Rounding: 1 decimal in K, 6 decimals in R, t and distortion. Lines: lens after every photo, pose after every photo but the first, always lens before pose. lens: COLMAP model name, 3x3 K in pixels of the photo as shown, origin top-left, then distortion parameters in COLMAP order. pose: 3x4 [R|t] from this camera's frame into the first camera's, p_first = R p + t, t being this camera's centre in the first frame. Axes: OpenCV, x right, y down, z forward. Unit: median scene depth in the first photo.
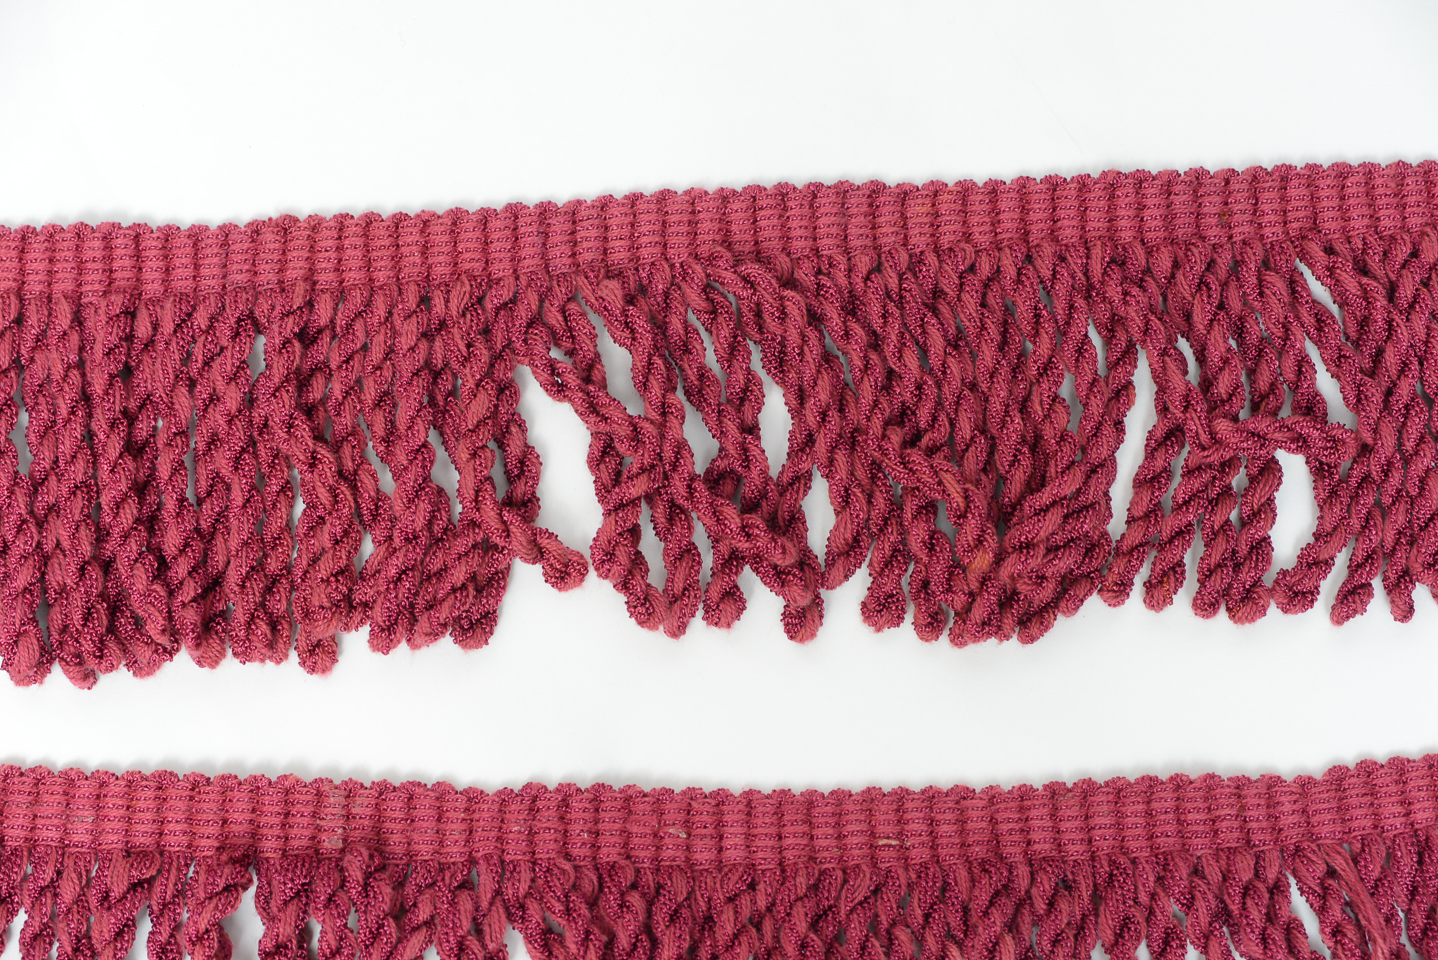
lens RADIAL K [[3569.6, 0, 734.6], [0, 3569.6, 435.4], [0, 0, 1]] dist [0.045381, 0.000000]
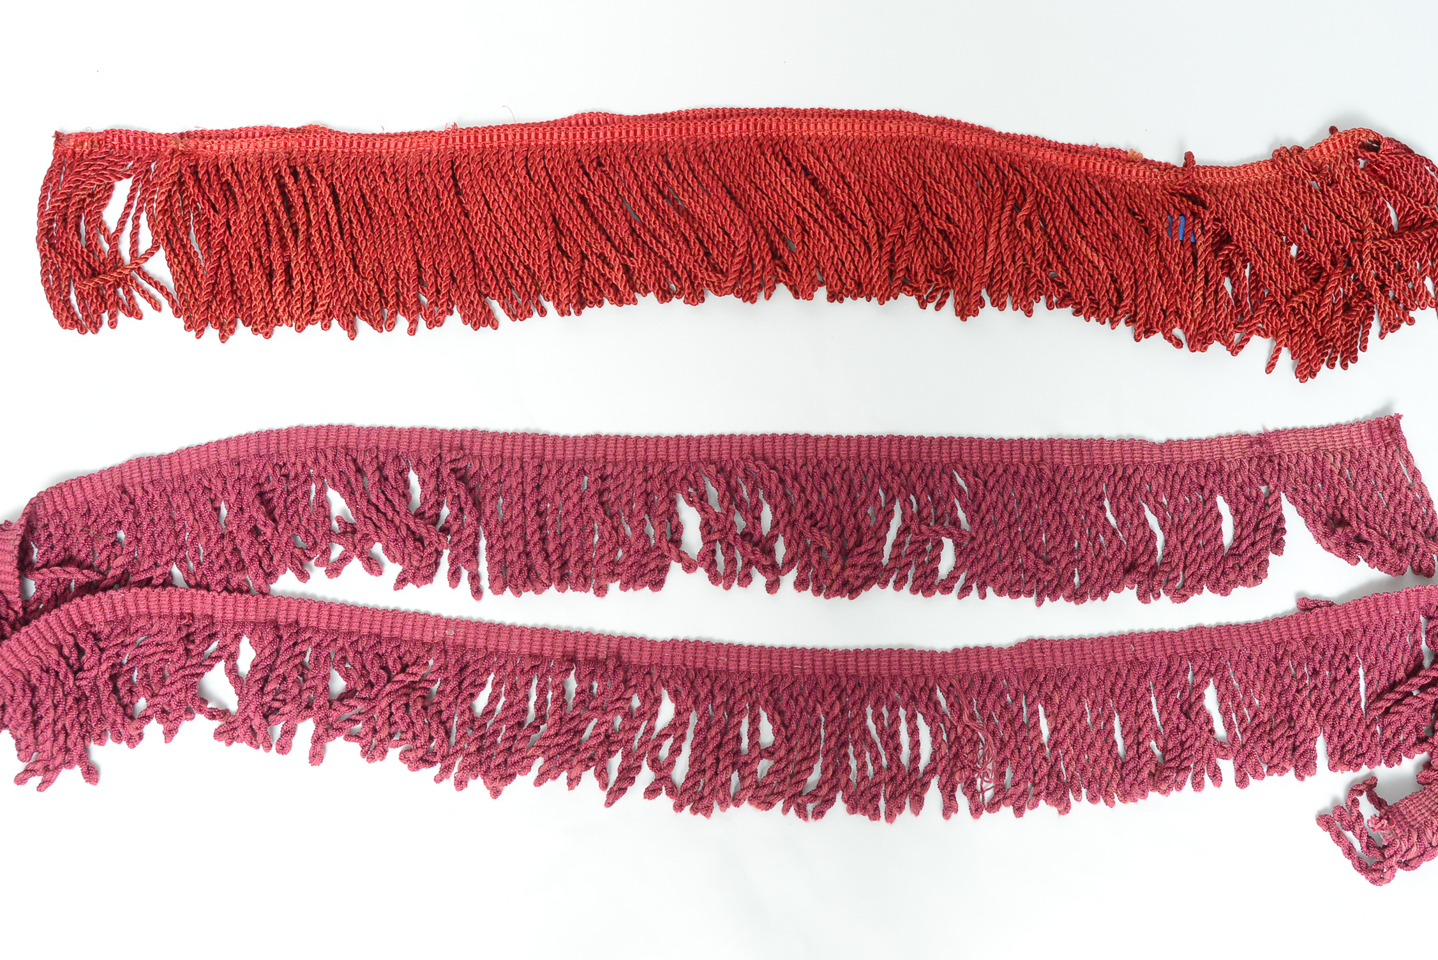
lens RADIAL K [[1595.2, 0, 823.5], [0, 1595.2, 513.1], [0, 0, 1]] dist [-0.094540, 0.000000]
pose [[0.997563, 0.056079, 0.041501, 0.003807], [-0.055772, 0.998407, -0.008528, 0.001449], [-0.041913, 0.006193, 0.999102, -0.266571]]
